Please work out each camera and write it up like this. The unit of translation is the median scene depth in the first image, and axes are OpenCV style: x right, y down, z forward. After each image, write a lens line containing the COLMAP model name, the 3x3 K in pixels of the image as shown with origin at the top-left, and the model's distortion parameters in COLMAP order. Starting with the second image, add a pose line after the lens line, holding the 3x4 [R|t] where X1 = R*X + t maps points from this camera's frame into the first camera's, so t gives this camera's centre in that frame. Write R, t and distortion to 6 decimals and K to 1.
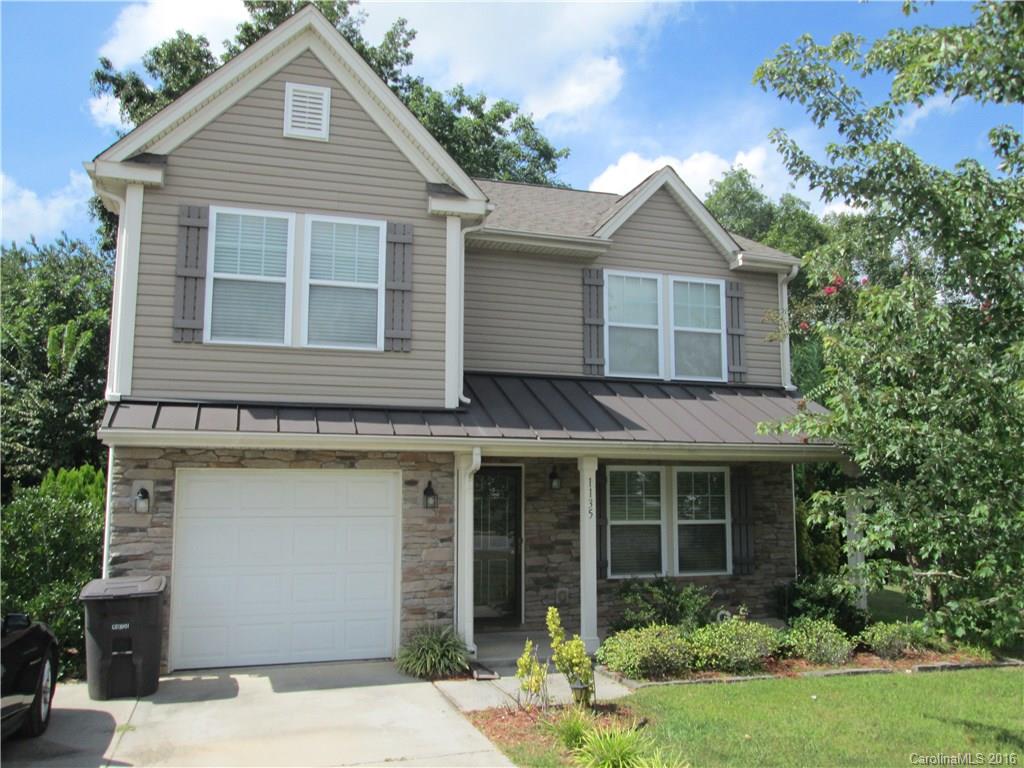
lens RADIAL K [[852.6, 0, 511.8], [0, 852.6, 383.5], [0, 0, 1]] dist [-0.037920, 0.027764]
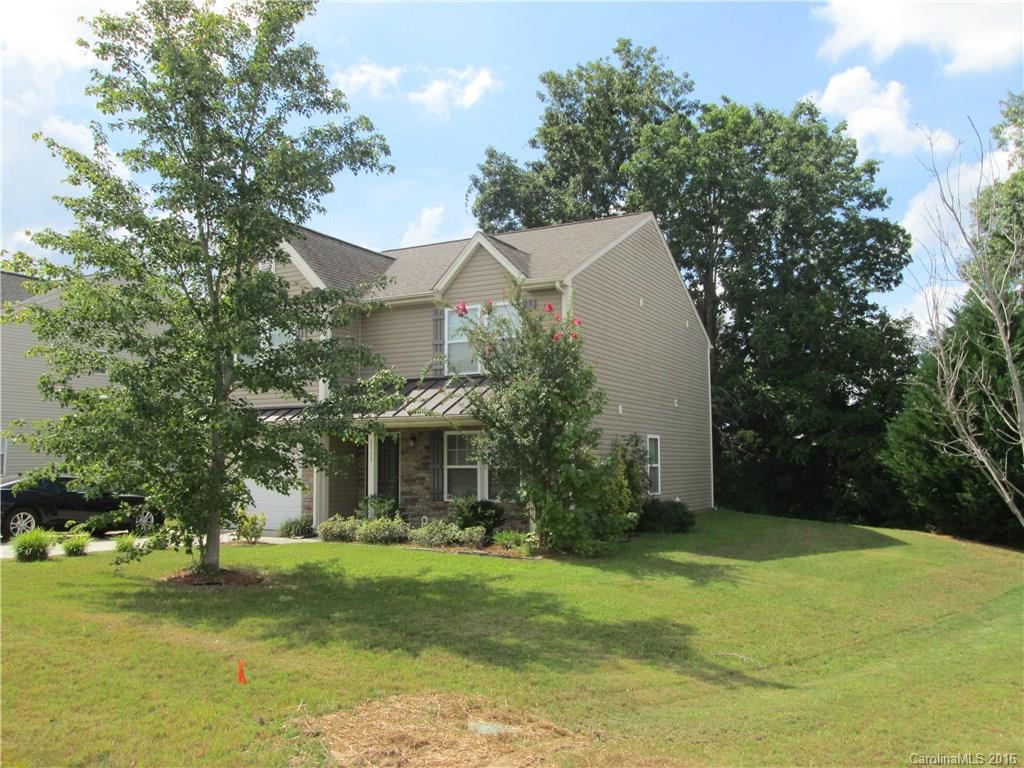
lens RADIAL K [[852.6, 0, 512.1], [0, 852.6, 385.1], [0, 0, 1]] dist [-0.037920, 0.027764]
pose [[0.704890, -0.075124, -0.705327, 1.337680], [0.099647, 0.995002, -0.006393, 0.031368], [0.702282, -0.065777, 0.708854, -0.048382]]
